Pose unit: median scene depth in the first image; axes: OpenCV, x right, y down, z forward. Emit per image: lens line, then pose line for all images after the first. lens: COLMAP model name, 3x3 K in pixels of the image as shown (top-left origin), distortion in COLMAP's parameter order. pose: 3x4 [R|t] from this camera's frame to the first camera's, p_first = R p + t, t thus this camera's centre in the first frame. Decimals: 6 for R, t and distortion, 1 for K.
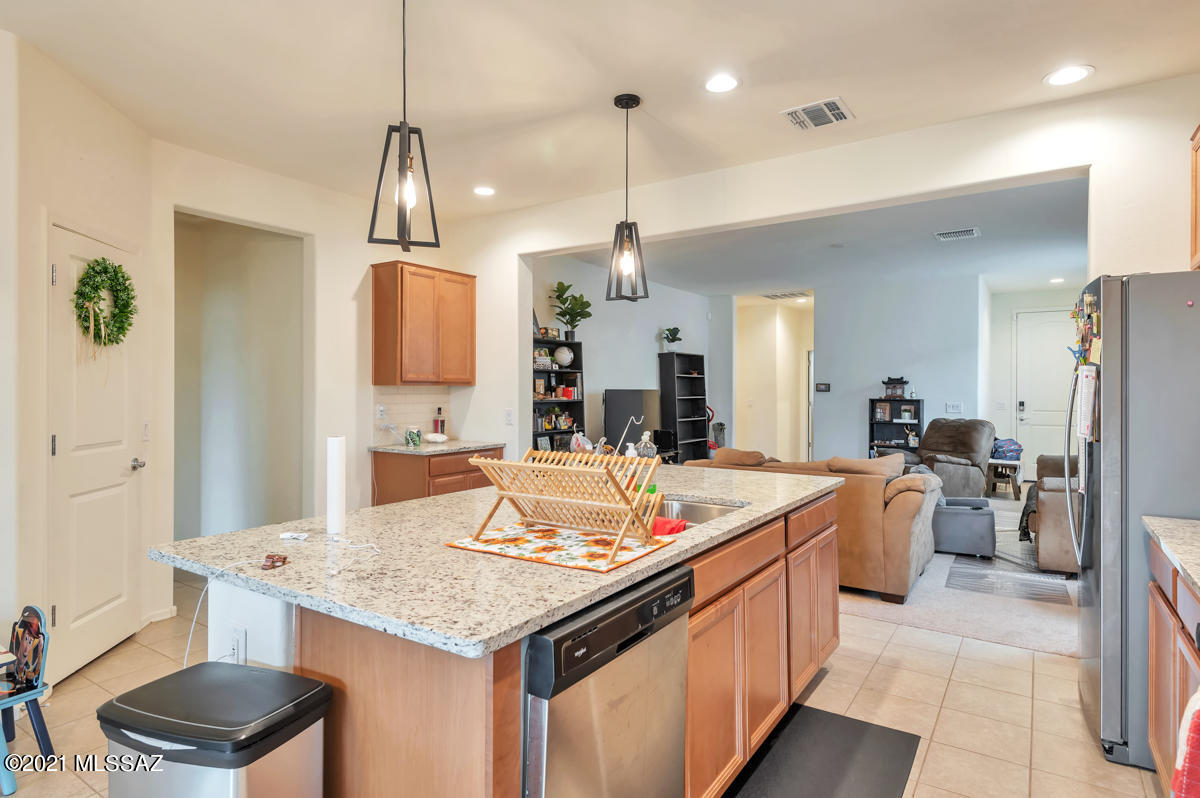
lens RADIAL K [[643.6, 0, 601.9], [0, 643.6, 394.1], [0, 0, 1]] dist [-0.000787, -0.000148]
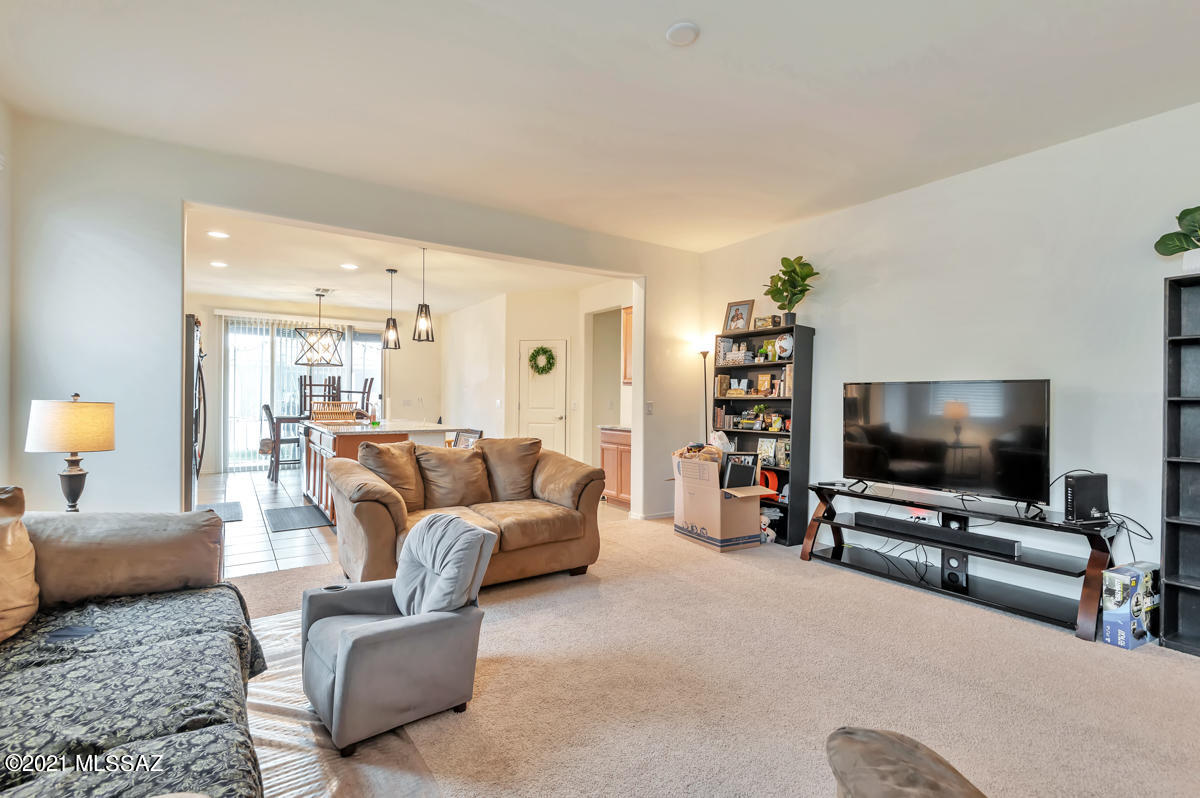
lens RADIAL K [[548.5, 0, 600.0], [0, 548.5, 395.8], [0, 0, 1]] dist [0.026293, 0.000304]
pose [[-0.370228, -0.003101, -0.928936, 0.646540], [-0.009176, 0.999958, 0.000319, 0.007534], [0.928895, 0.008642, -0.370241, 0.967976]]
